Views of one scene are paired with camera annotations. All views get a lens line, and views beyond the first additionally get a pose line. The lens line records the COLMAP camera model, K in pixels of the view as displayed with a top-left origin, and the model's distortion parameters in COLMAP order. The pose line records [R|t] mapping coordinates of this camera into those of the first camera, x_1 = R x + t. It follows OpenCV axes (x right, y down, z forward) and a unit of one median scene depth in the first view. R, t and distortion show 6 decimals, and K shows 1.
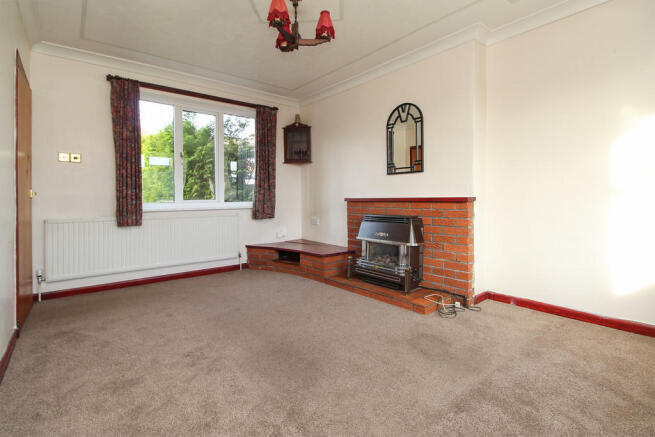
lens RADIAL K [[310.5, 0, 325.4], [0, 310.5, 196.9], [0, 0, 1]] dist [-0.002764, -0.000486]
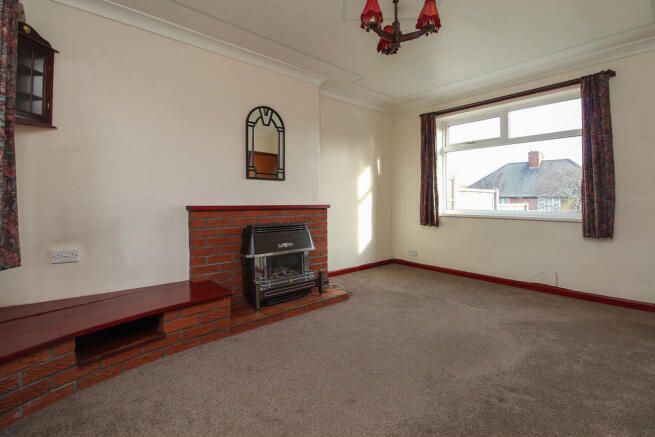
lens RADIAL K [[310.5, 0, 325.4], [0, 310.5, 196.9], [0, 0, 1]] dist [-0.002764, -0.000486]
pose [[-0.031847, 0.028936, 0.999074, -0.709700], [0.001778, 0.999581, -0.028894, 0.004561], [-0.999491, 0.000856, -0.031886, 0.864405]]
